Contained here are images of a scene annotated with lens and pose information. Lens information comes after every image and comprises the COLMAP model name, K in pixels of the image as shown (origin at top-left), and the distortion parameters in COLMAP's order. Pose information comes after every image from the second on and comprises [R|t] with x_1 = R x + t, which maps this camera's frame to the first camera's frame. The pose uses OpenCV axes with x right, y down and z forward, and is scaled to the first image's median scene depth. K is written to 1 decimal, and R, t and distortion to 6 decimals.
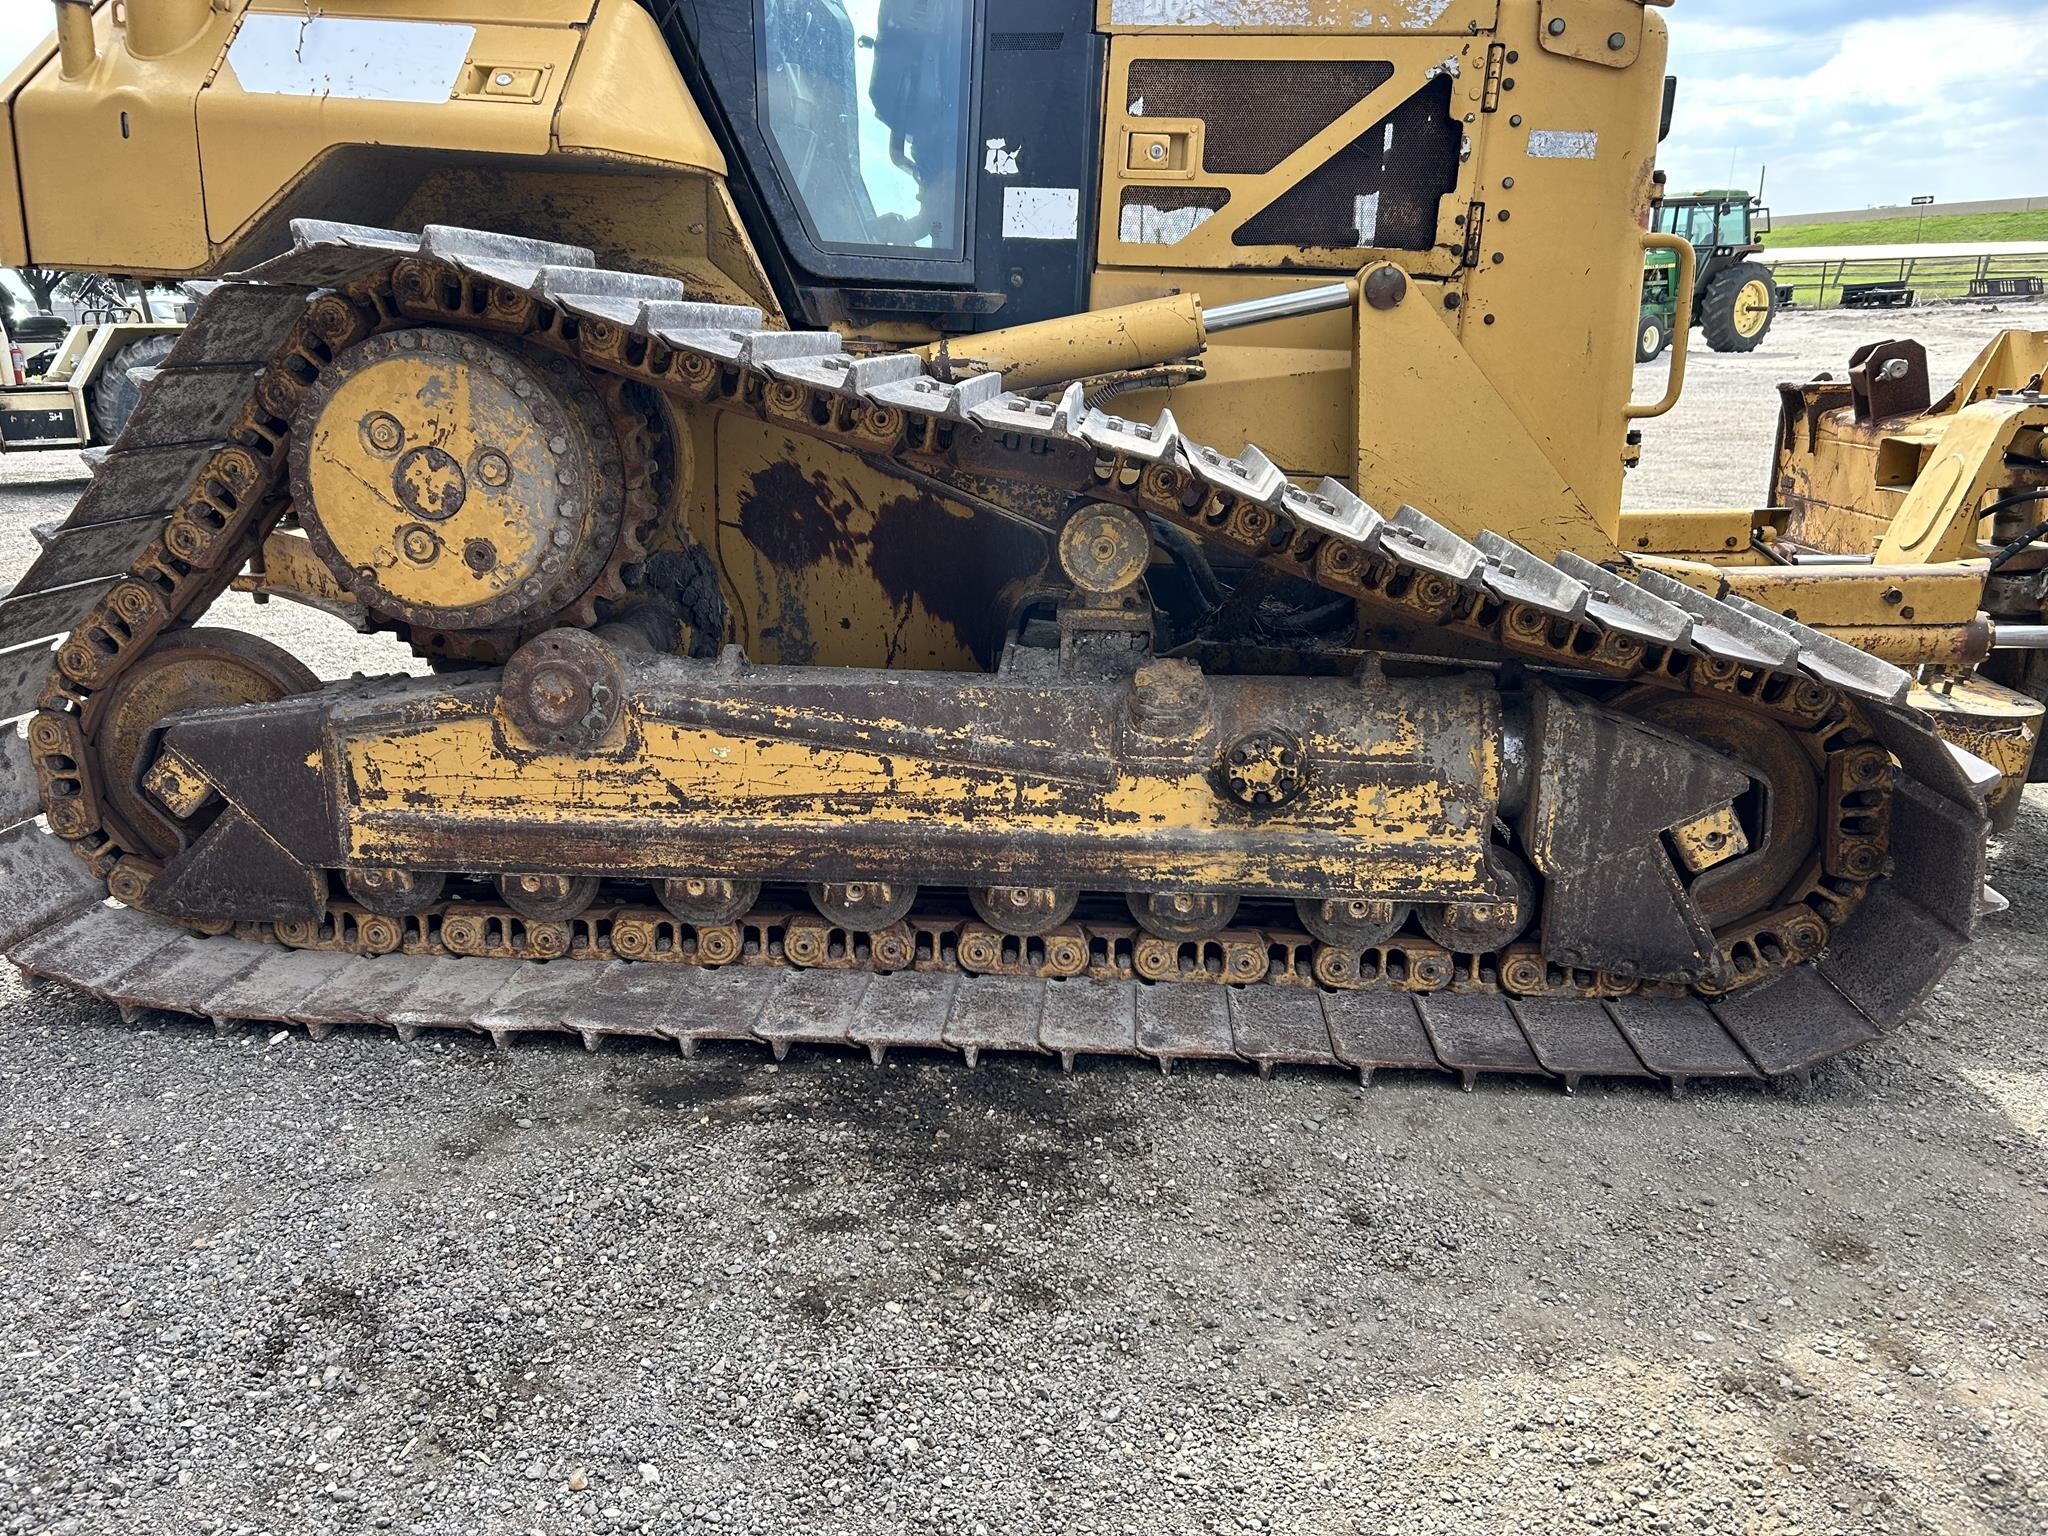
lens RADIAL K [[1560.2, 0, 1022.5], [0, 1560.2, 756.3], [0, 0, 1]] dist [0.065400, -0.064493]
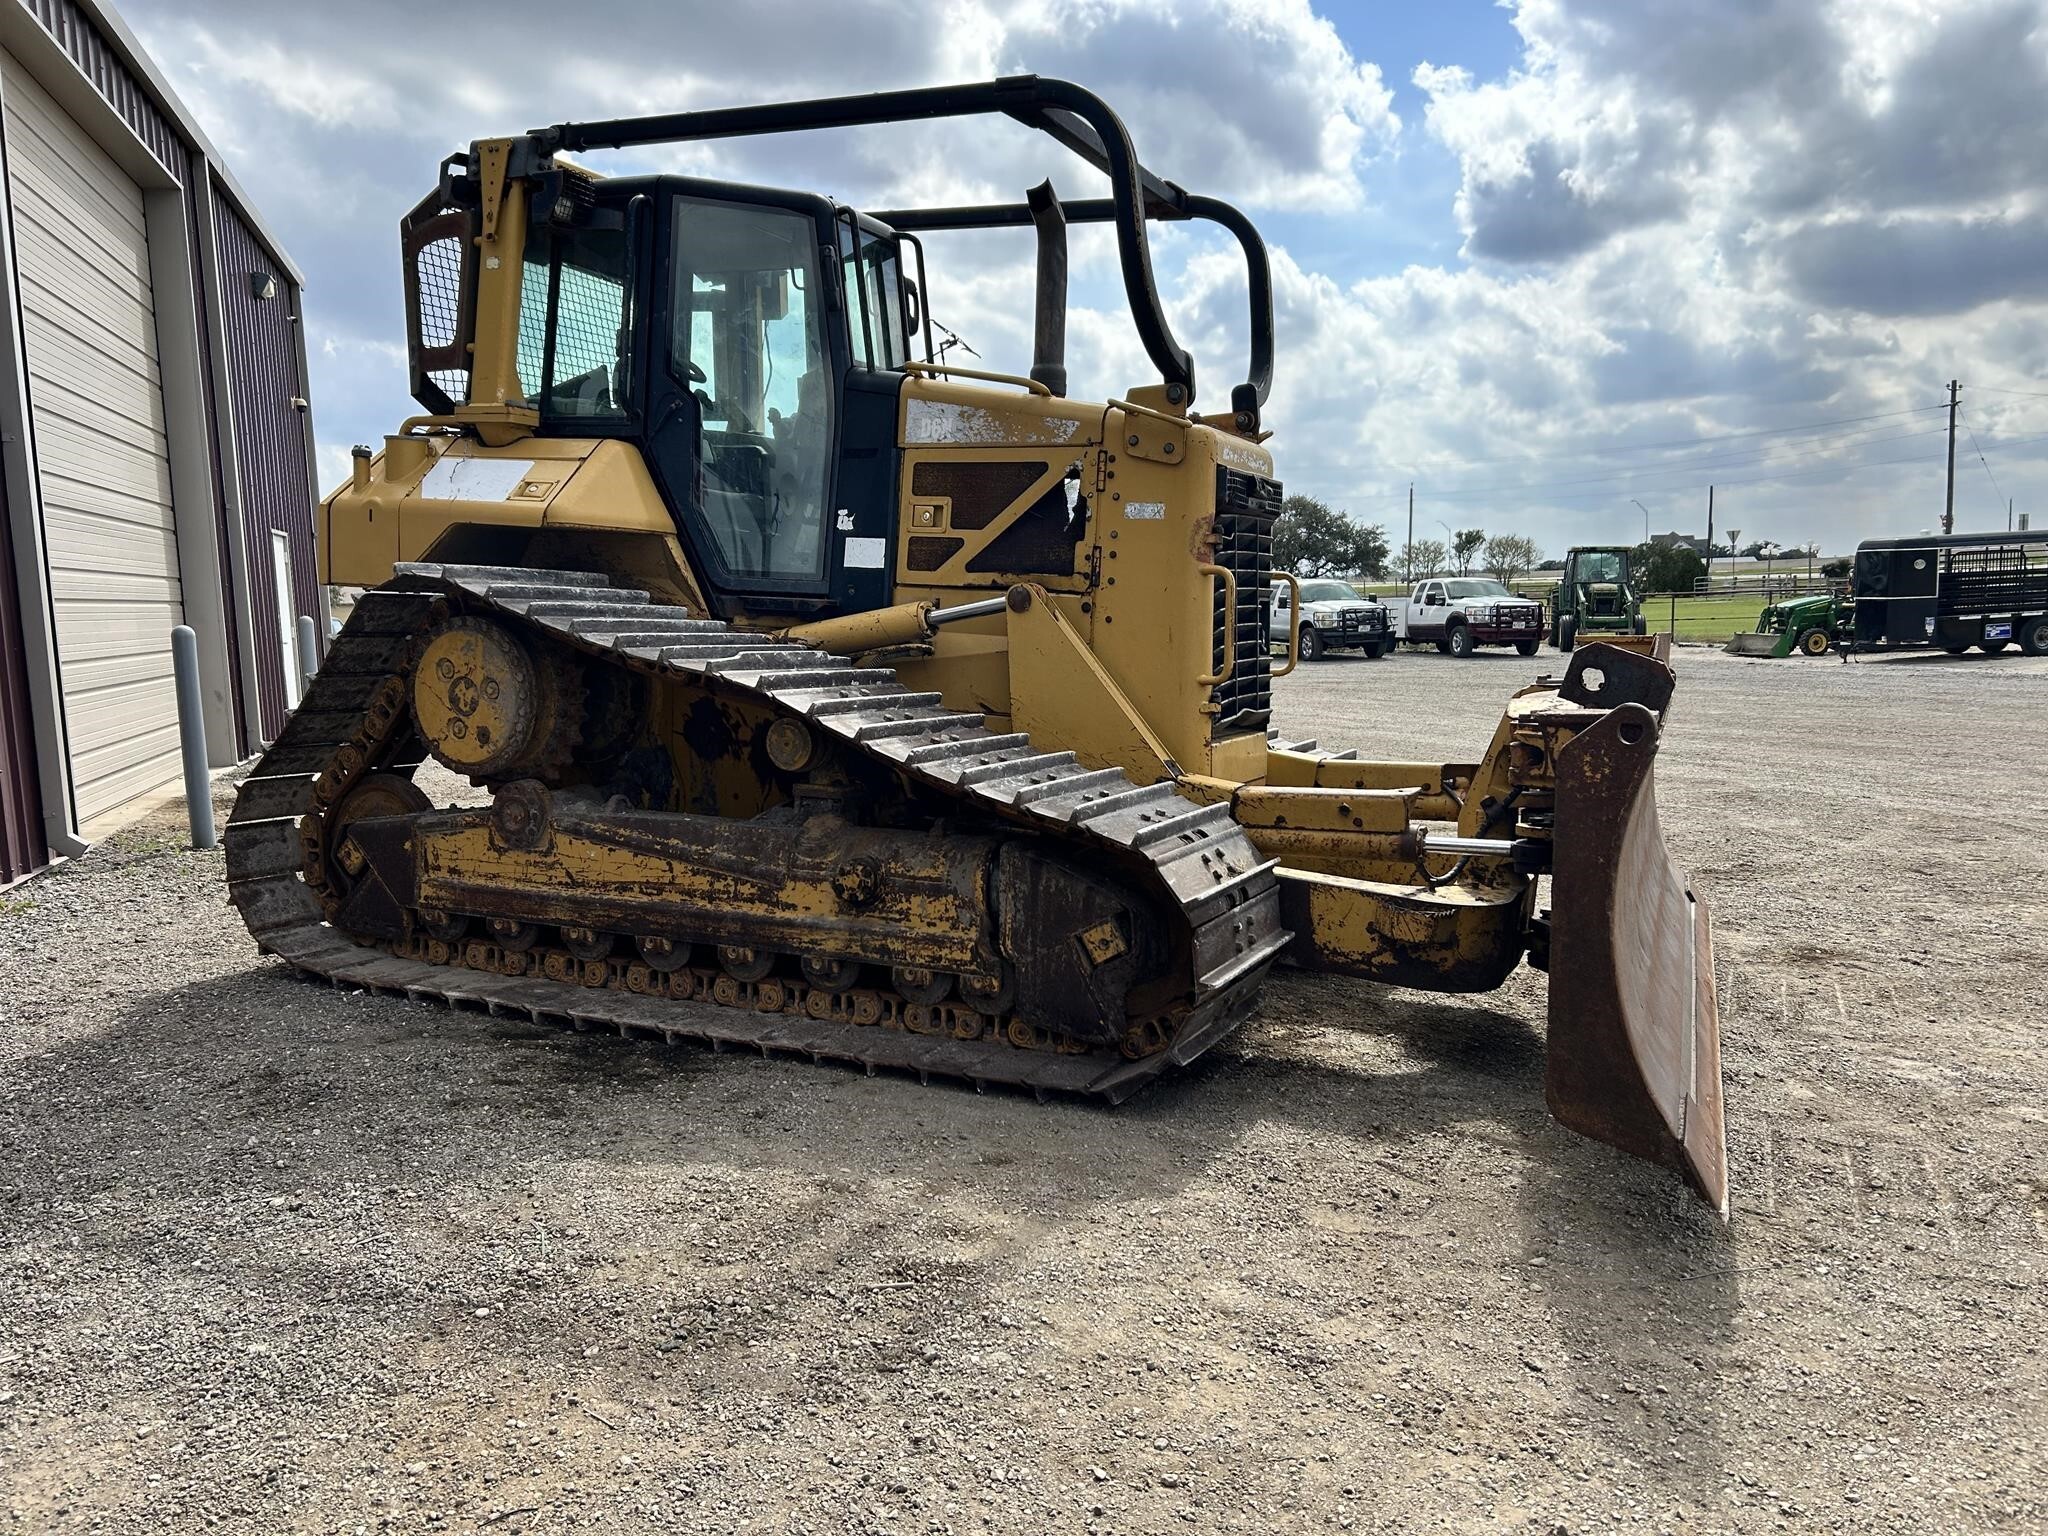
lens RADIAL K [[1556.2, 0, 1024.0], [0, 1556.2, 768.0], [0, 0, 1]] dist [0.057355, -0.063455]
pose [[0.935538, 0.044035, -0.350471, 0.848183], [-0.104627, 0.982220, -0.155876, 0.122822], [0.337375, 0.182497, 0.923511, -0.445860]]
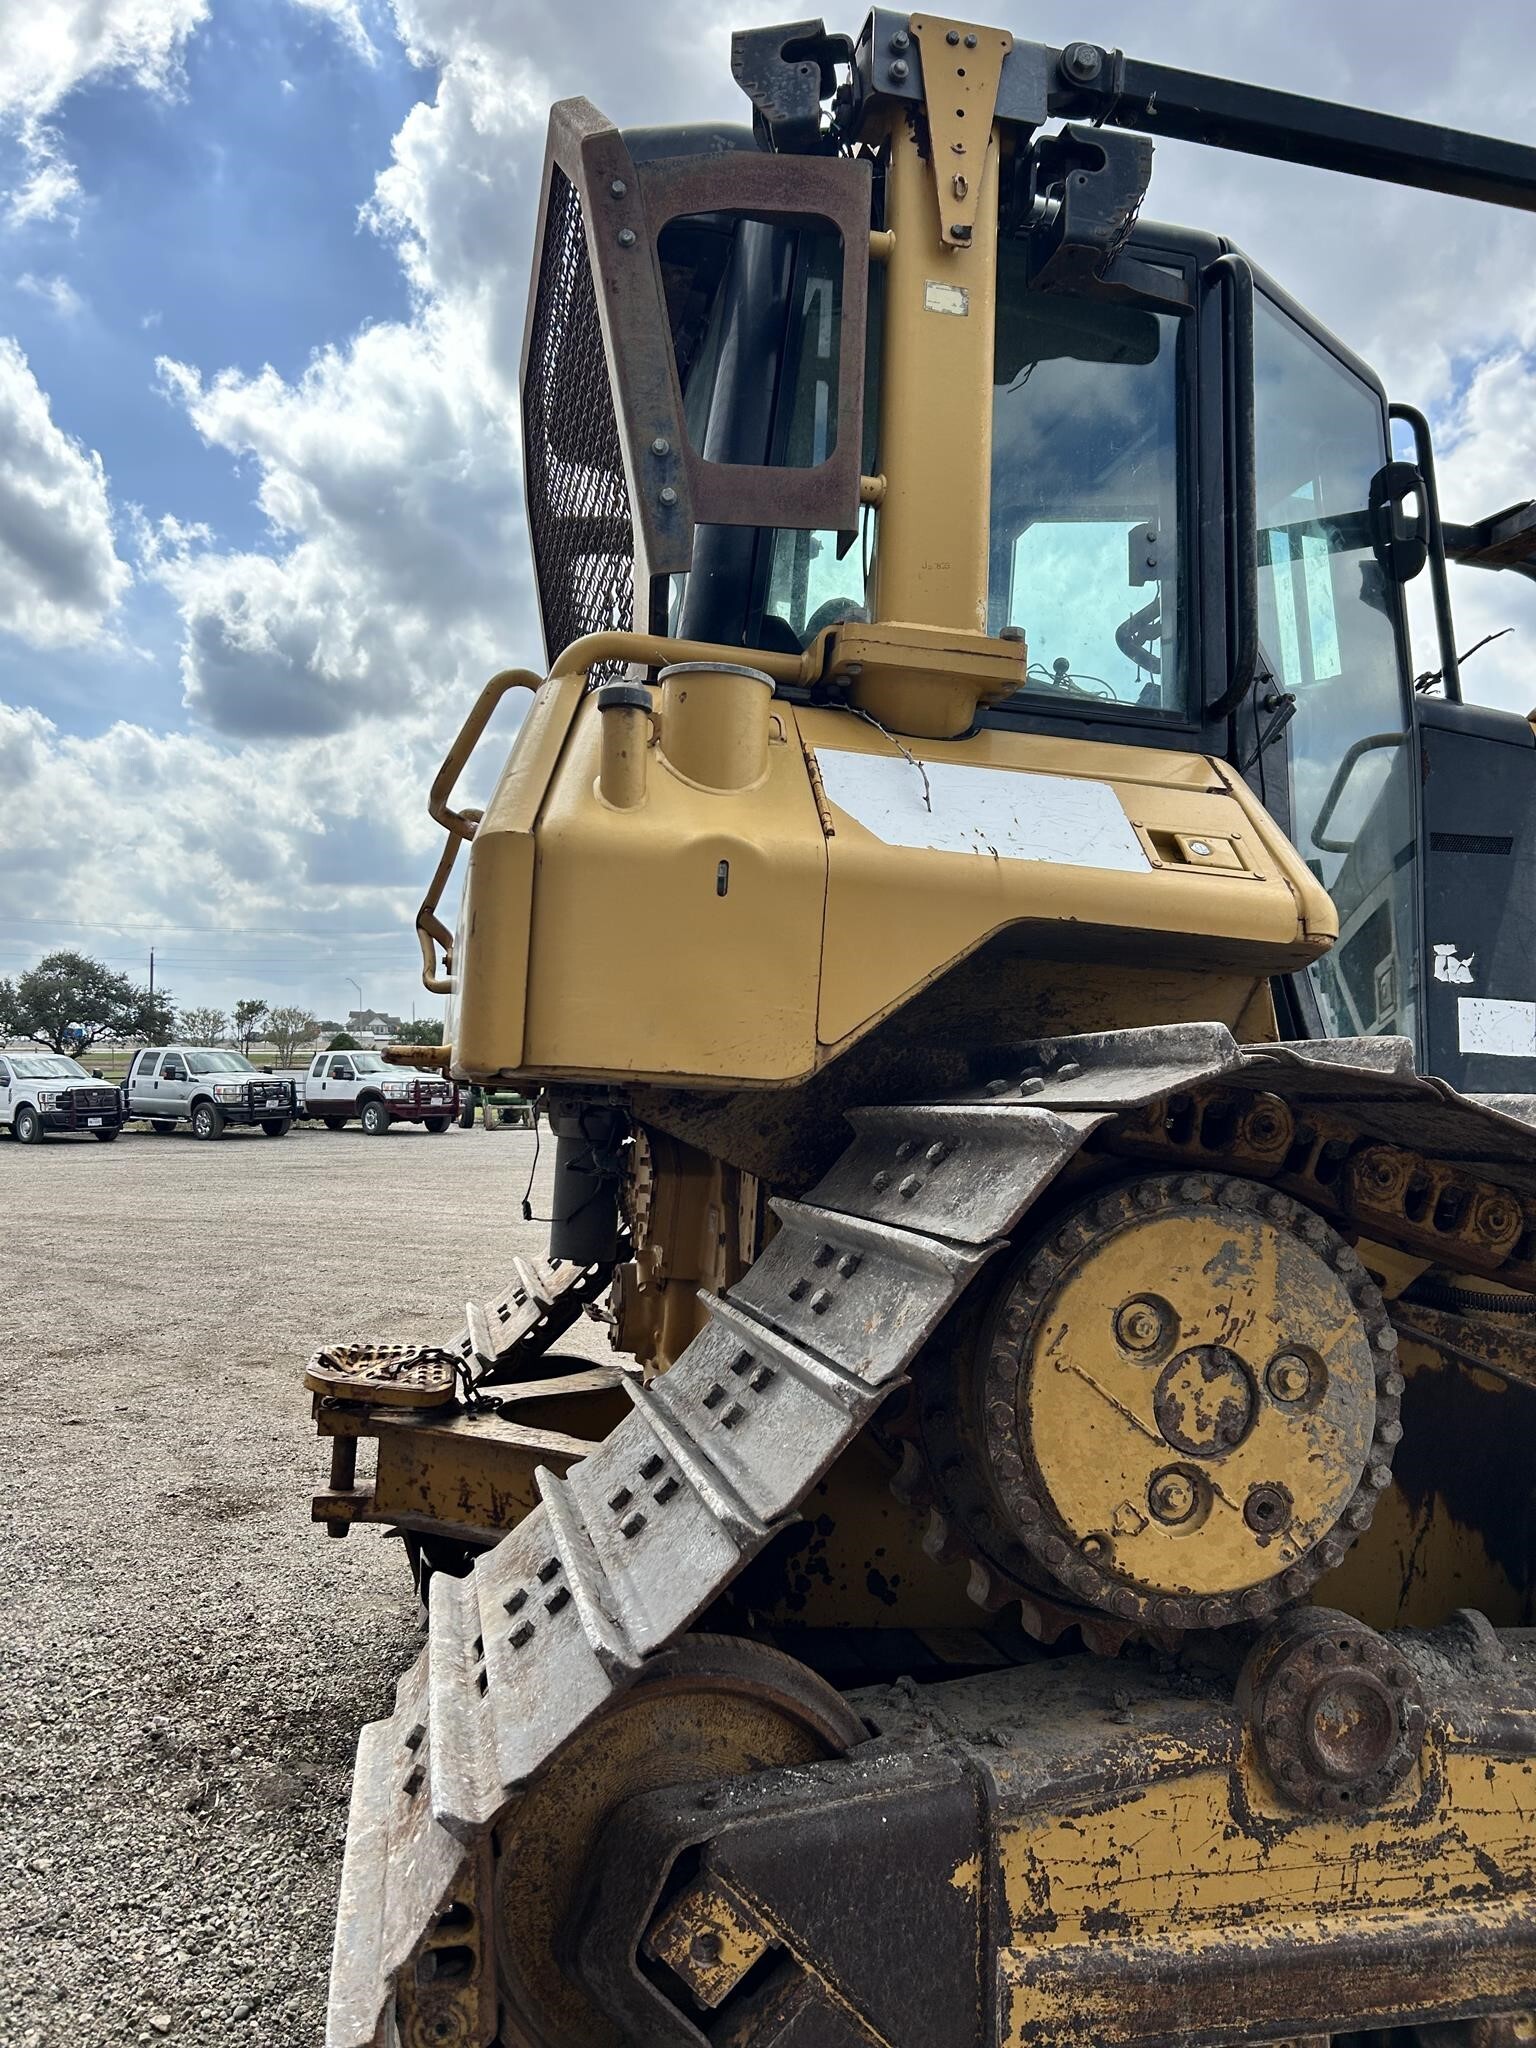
lens RADIAL K [[1556.2, 0, 768.0], [0, 1556.2, 1024.0], [0, 0, 1]] dist [0.057355, -0.063455]
pose [[0.957314, 0.033988, 0.287046, -0.706945], [0.057170, 0.951182, -0.303289, -0.127842], [-0.283342, 0.306753, 0.908636, 0.386737]]
